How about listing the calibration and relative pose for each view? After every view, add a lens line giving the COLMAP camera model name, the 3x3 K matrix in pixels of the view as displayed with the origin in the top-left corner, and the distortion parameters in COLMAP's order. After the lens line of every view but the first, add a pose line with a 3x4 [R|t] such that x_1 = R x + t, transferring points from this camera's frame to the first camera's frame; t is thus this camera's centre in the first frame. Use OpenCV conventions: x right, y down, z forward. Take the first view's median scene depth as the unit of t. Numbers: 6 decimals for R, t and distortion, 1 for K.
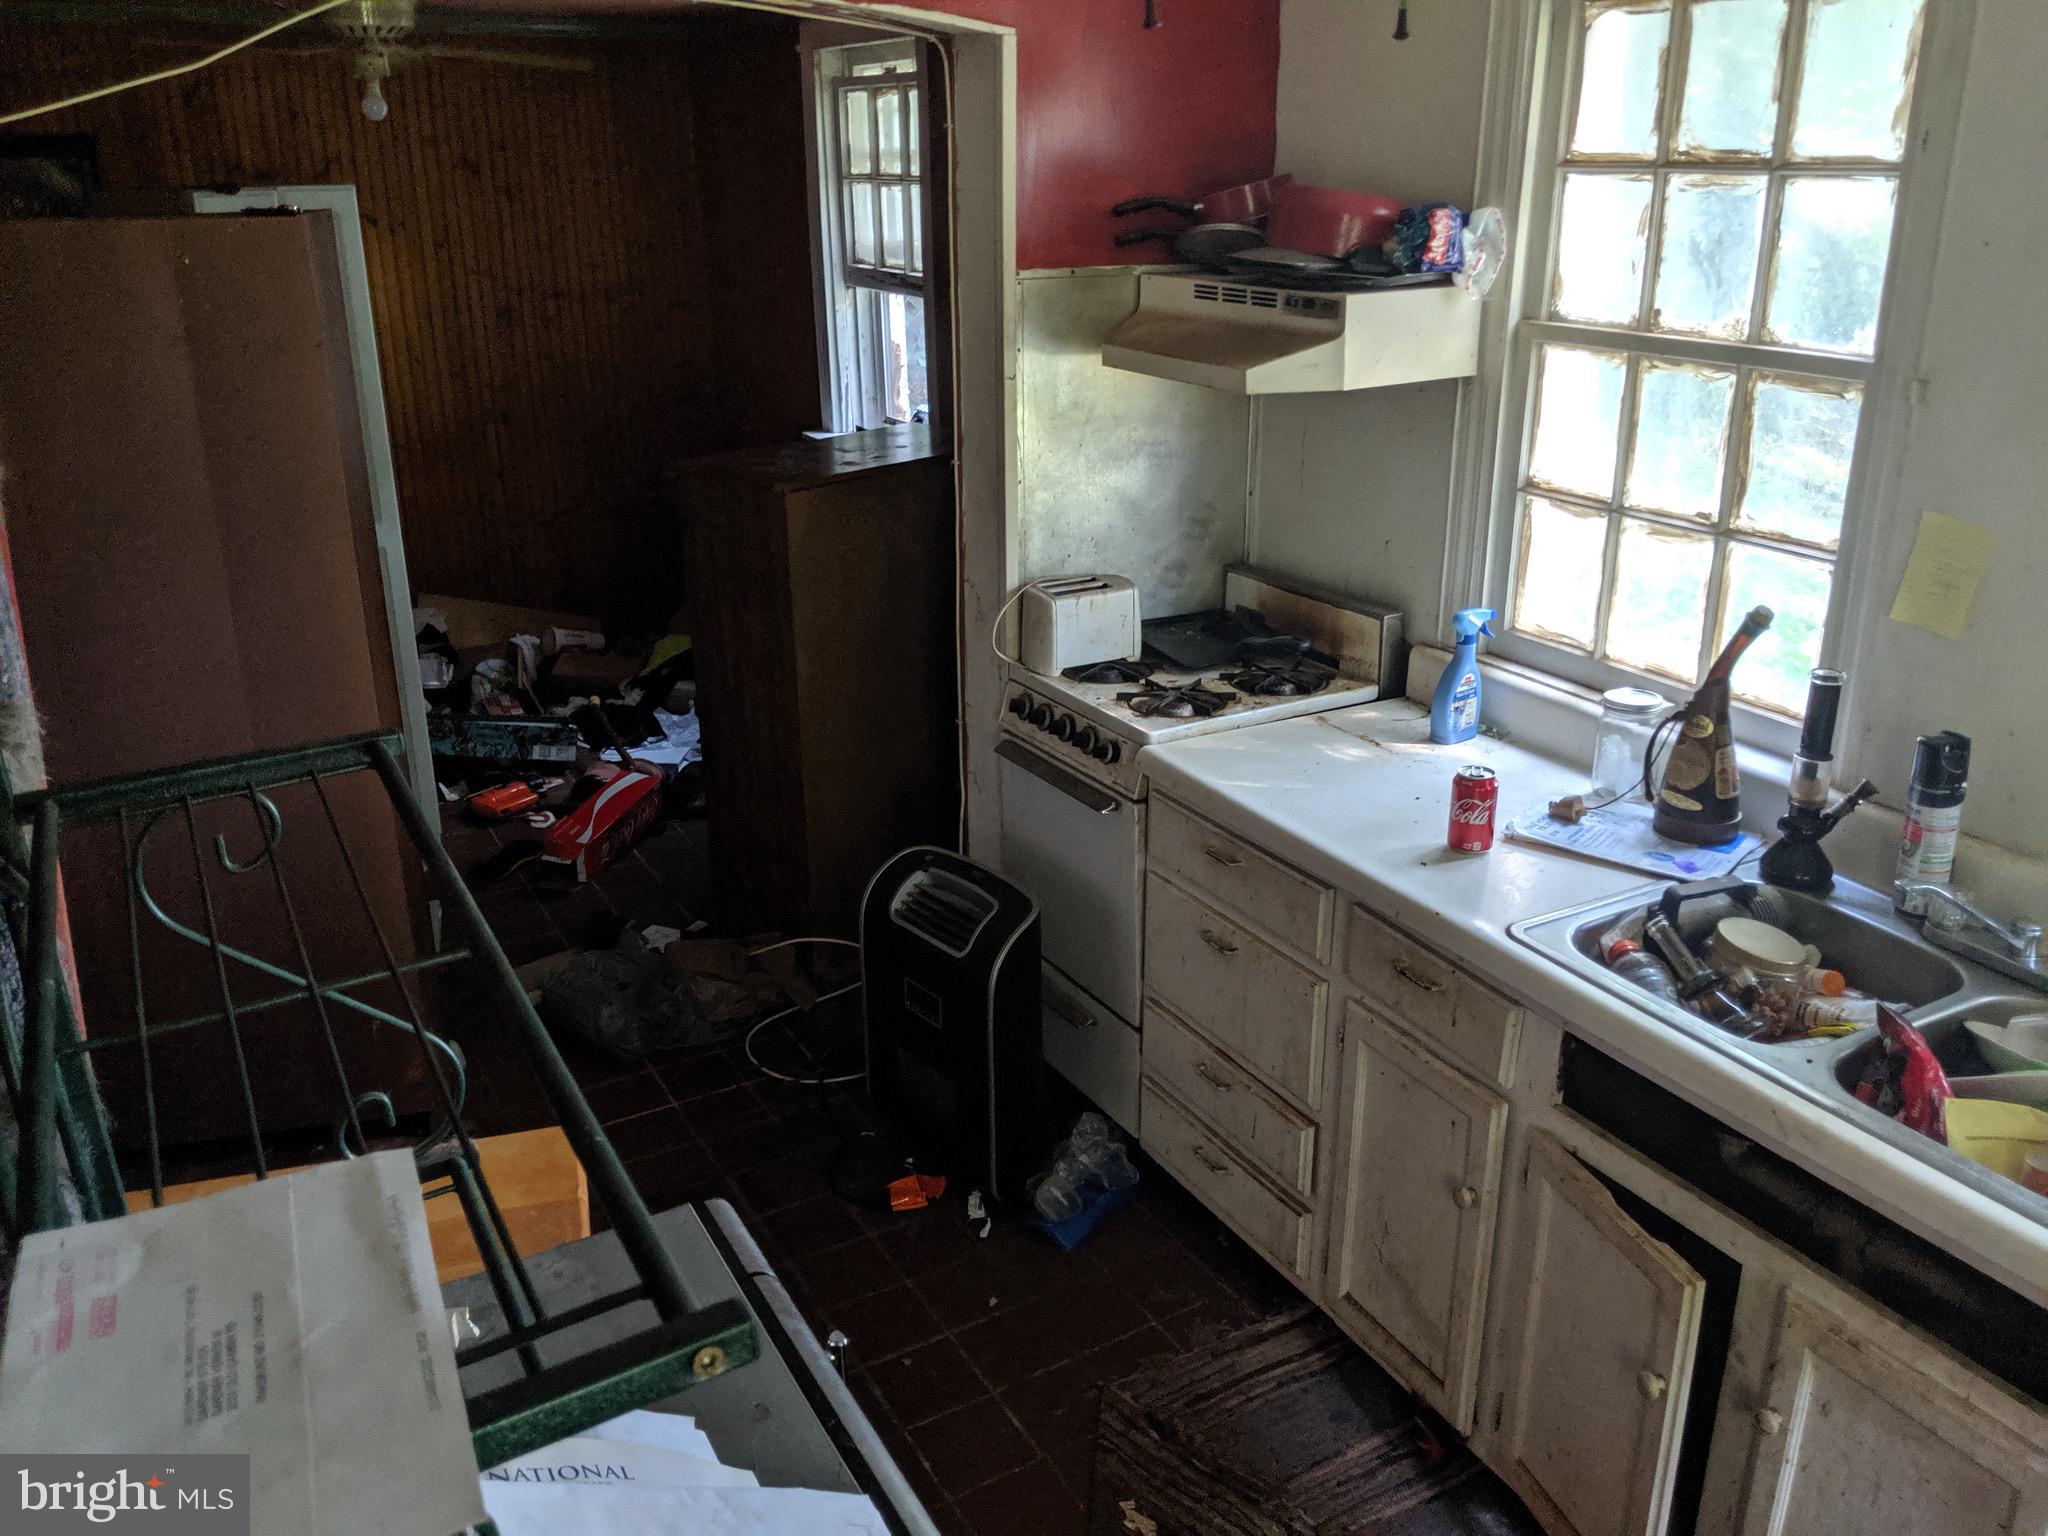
lens RADIAL K [[1680.0, 0, 1019.5], [0, 1680.0, 731.4], [0, 0, 1]] dist [0.069967, -0.115348]
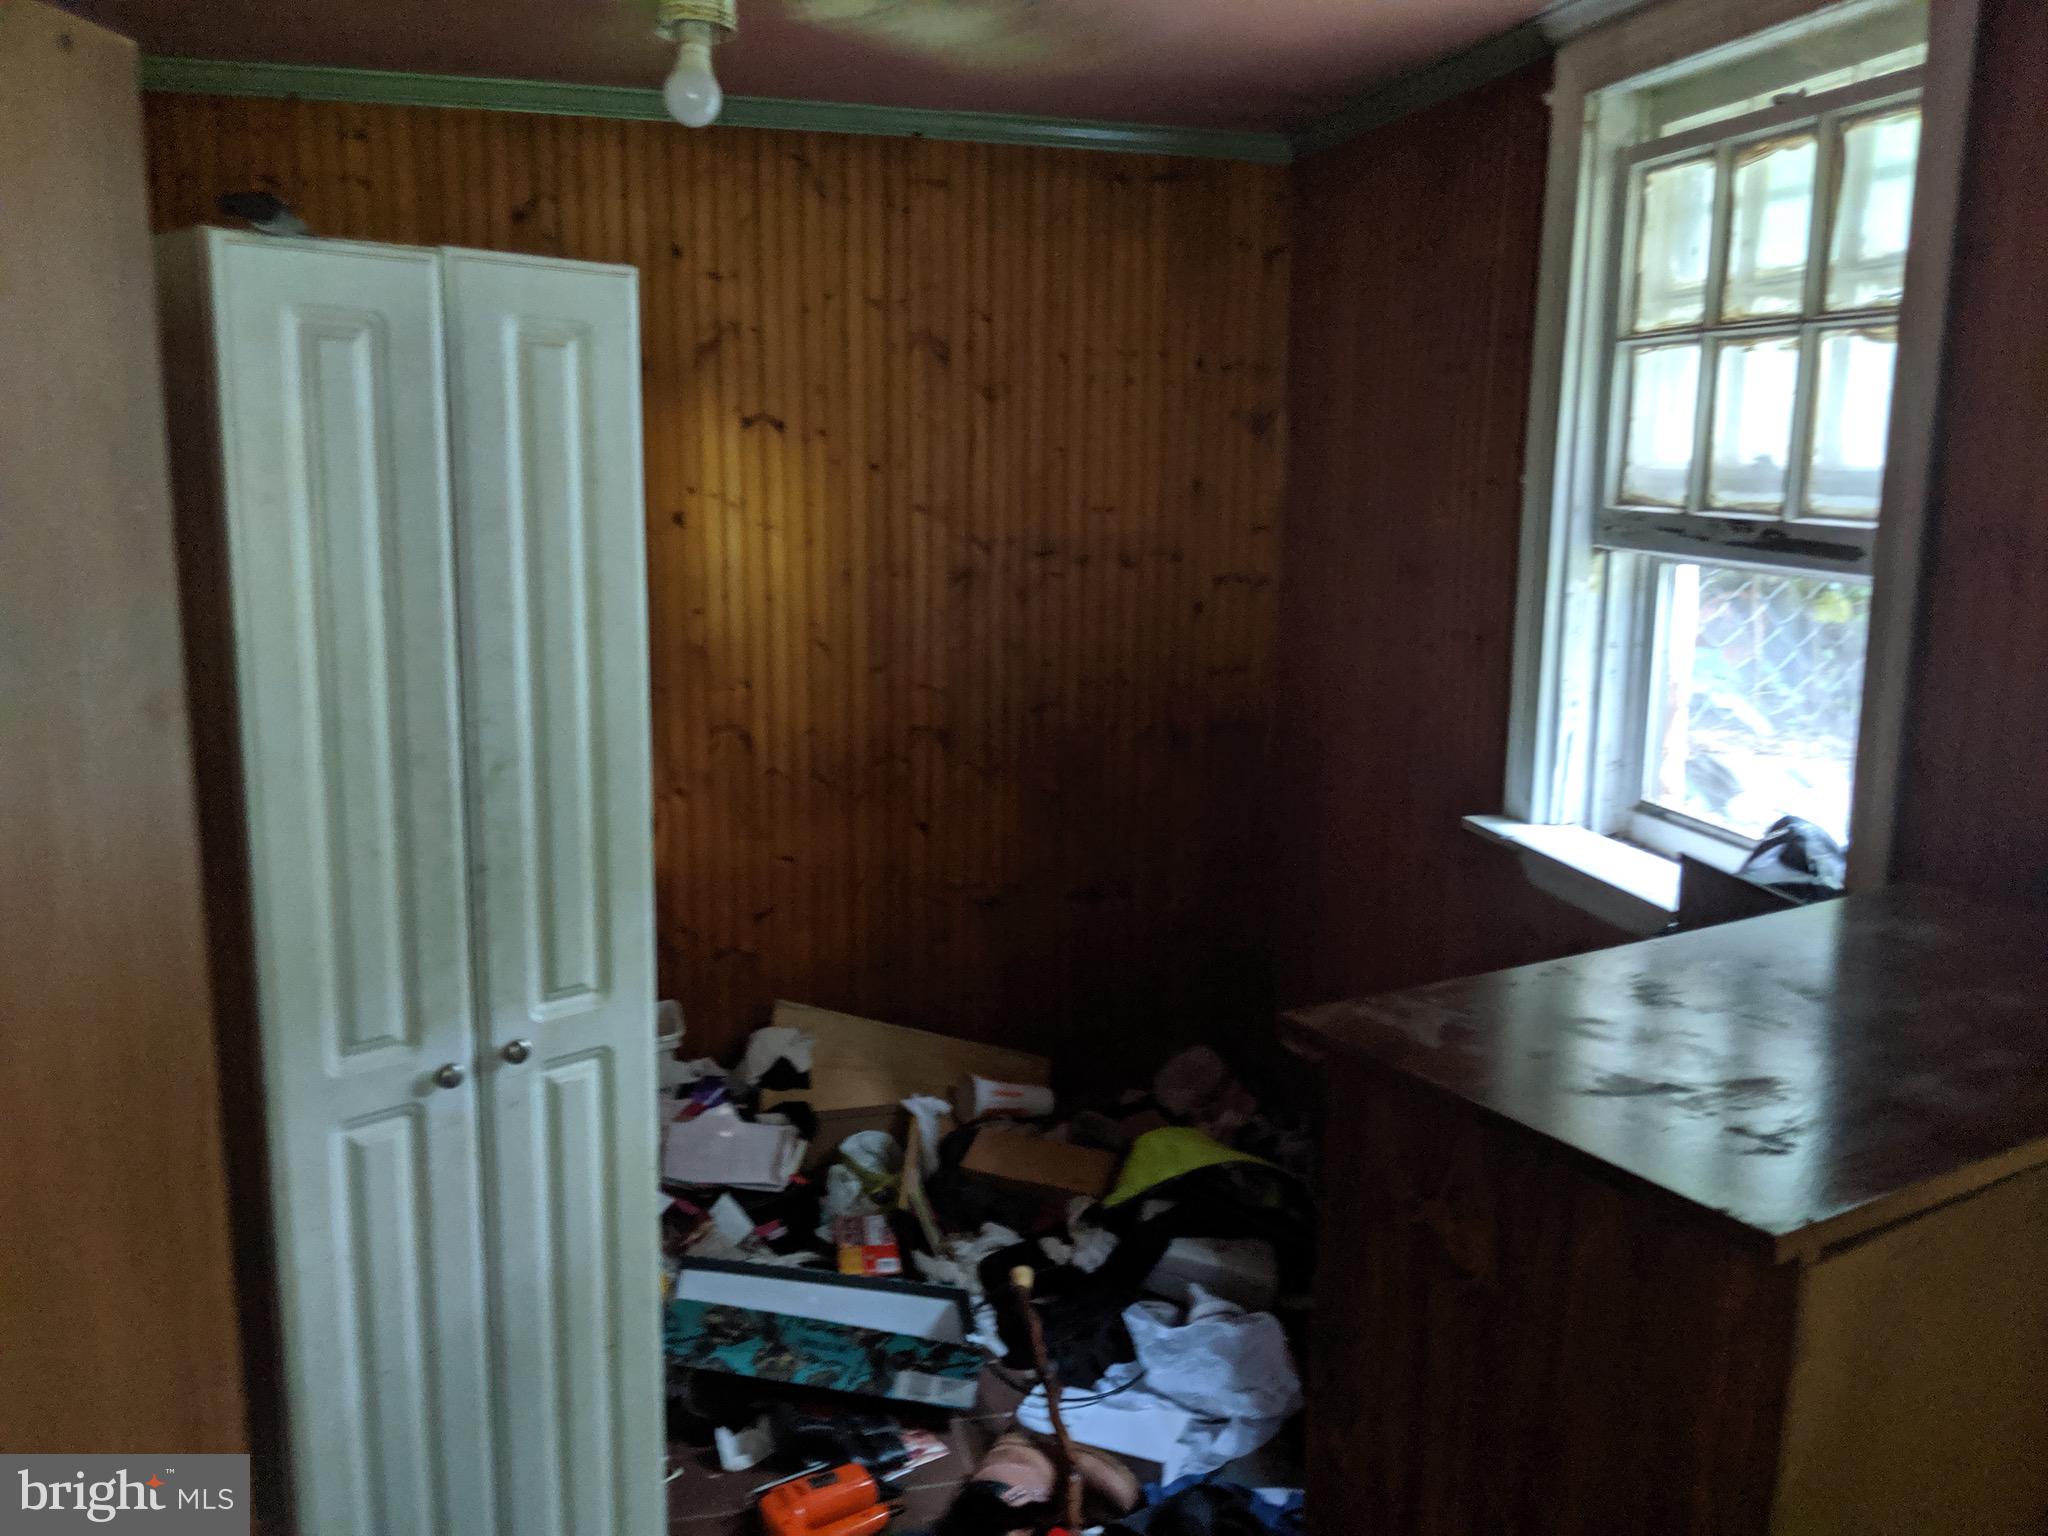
lens RADIAL K [[1680.0, 0, 1027.8], [0, 1680.0, 763.2], [0, 0, 1]] dist [0.069967, -0.115348]
pose [[0.961611, 0.078056, -0.263082, -0.115292], [-0.116176, 0.984338, -0.132593, -0.102974], [0.248612, 0.158066, 0.955619, 0.437838]]
